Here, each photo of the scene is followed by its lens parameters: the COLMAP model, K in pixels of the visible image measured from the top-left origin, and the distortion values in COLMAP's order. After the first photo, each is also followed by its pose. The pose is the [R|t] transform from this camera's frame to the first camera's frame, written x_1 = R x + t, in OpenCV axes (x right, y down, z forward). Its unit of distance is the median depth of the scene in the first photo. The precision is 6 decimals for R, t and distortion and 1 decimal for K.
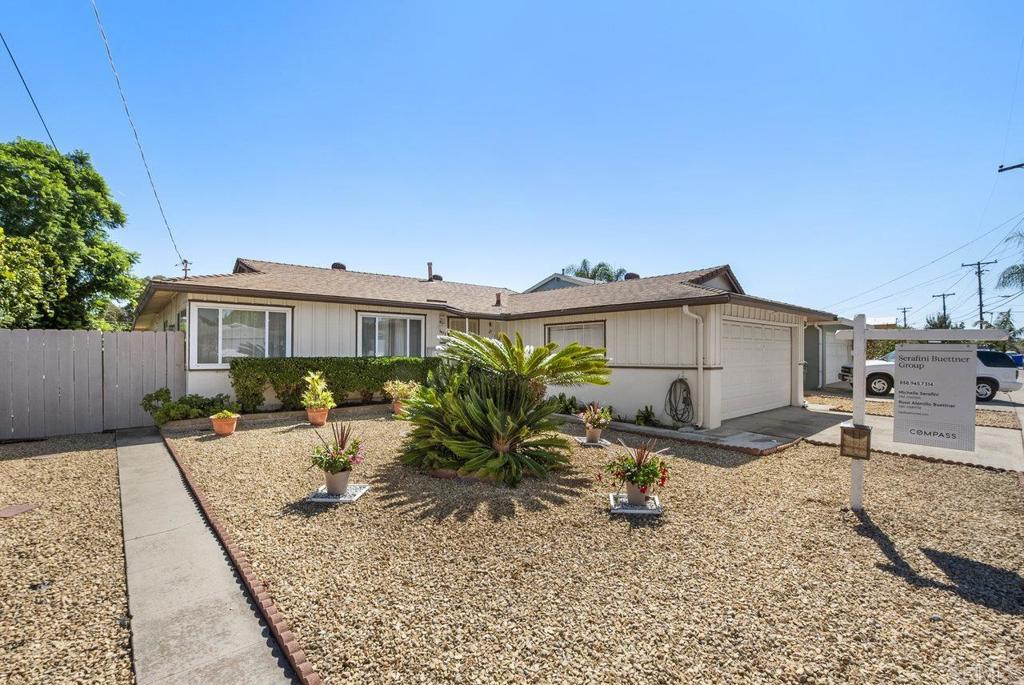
lens RADIAL K [[463.3, 0, 513.9], [0, 463.3, 343.5], [0, 0, 1]] dist [-0.016168, 0.000968]
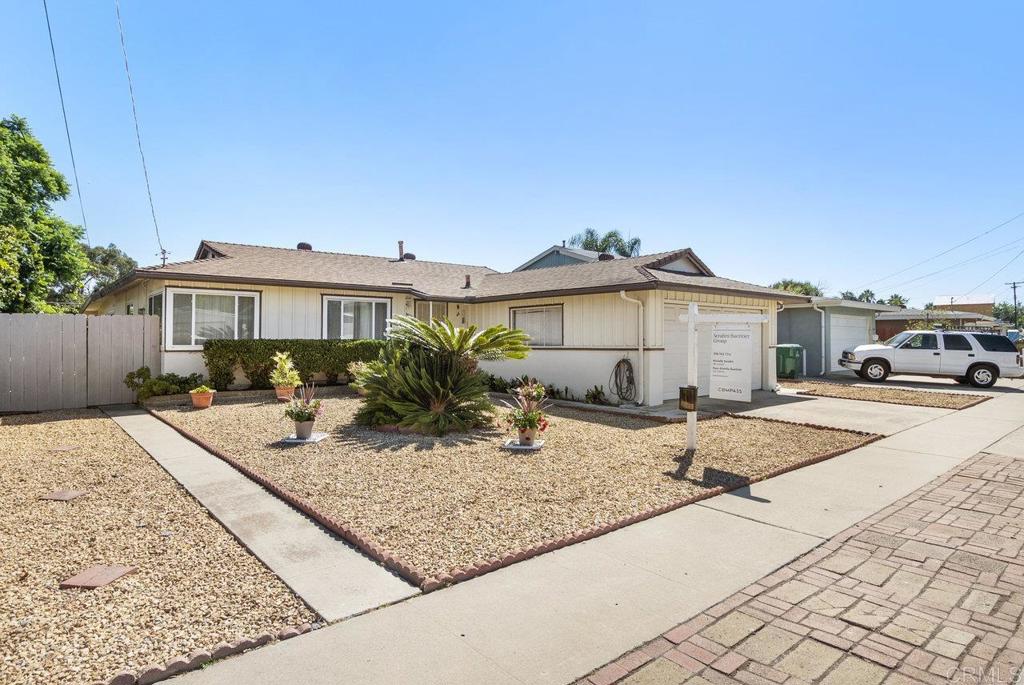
lens RADIAL K [[559.5, 0, 505.4], [0, 559.5, 325.9], [0, 0, 1]] dist [0.005354, 0.002130]
pose [[0.999860, -0.000447, -0.016711, 0.098709], [0.000399, 0.999996, -0.002855, 0.002754], [0.016712, 0.002848, 0.999856, -0.265743]]
